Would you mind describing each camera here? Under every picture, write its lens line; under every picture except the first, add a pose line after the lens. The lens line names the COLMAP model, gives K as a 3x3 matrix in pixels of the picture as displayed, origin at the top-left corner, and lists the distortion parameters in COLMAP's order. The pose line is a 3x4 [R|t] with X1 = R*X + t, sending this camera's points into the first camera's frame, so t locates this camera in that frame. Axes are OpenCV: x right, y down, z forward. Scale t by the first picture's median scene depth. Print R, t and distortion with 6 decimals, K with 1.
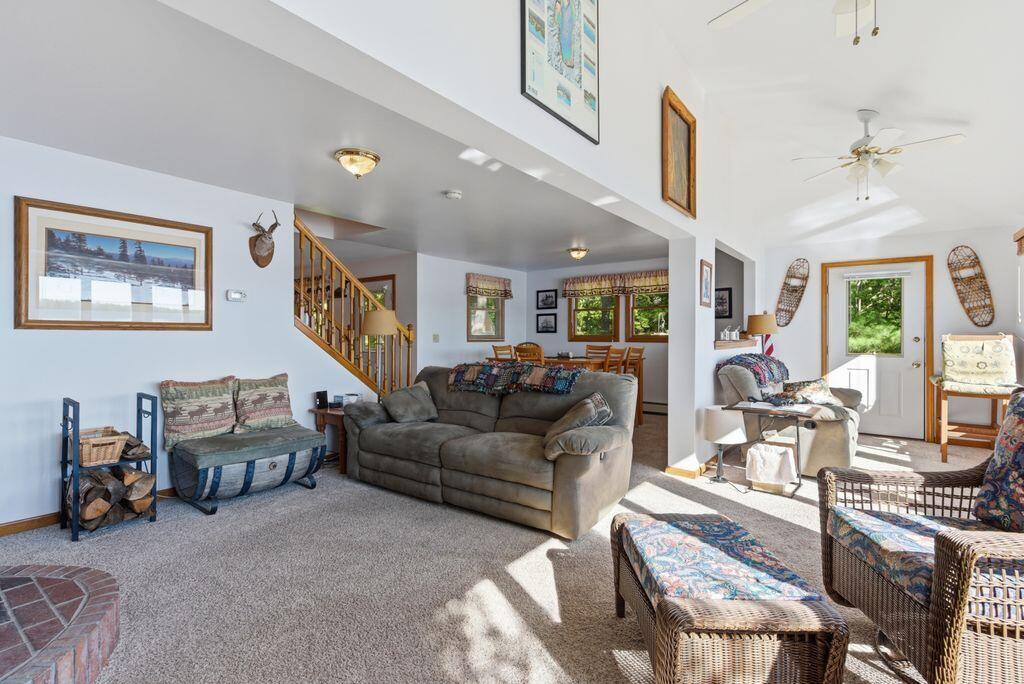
lens RADIAL K [[475.0, 0, 514.0], [0, 475.0, 336.3], [0, 0, 1]] dist [0.008586, -0.003667]
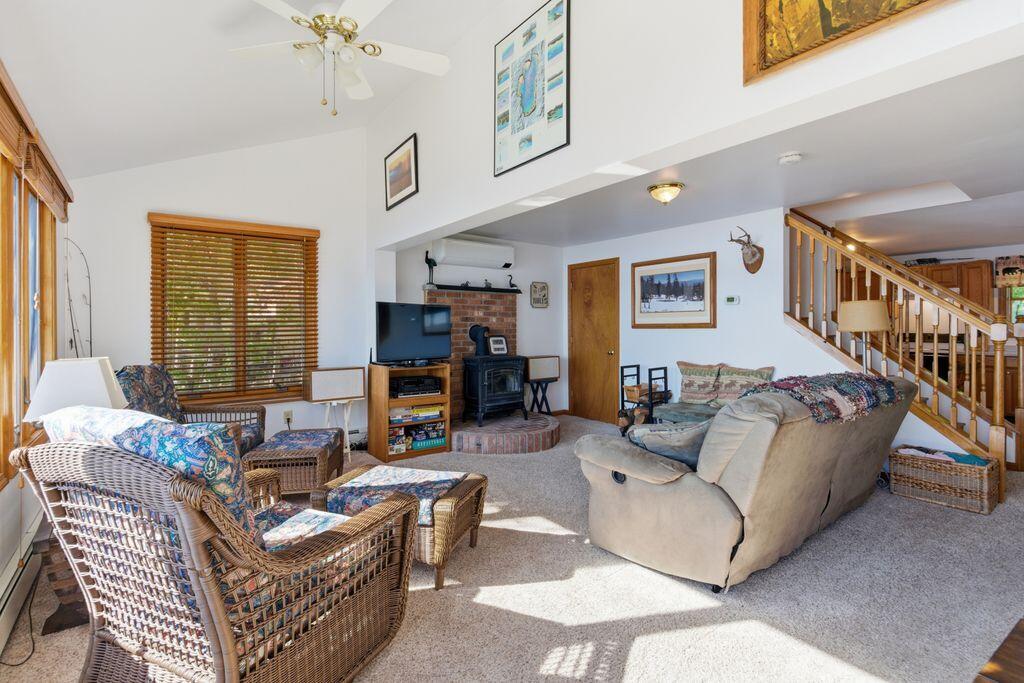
lens RADIAL K [[475.0, 0, 504.5], [0, 475.0, 333.0], [0, 0, 1]] dist [0.008586, -0.003667]
pose [[-0.271488, 0.006308, -0.962421, 0.858824], [-0.000929, 0.999976, 0.006816, -0.007898], [0.962441, 0.002744, -0.271476, 0.830499]]
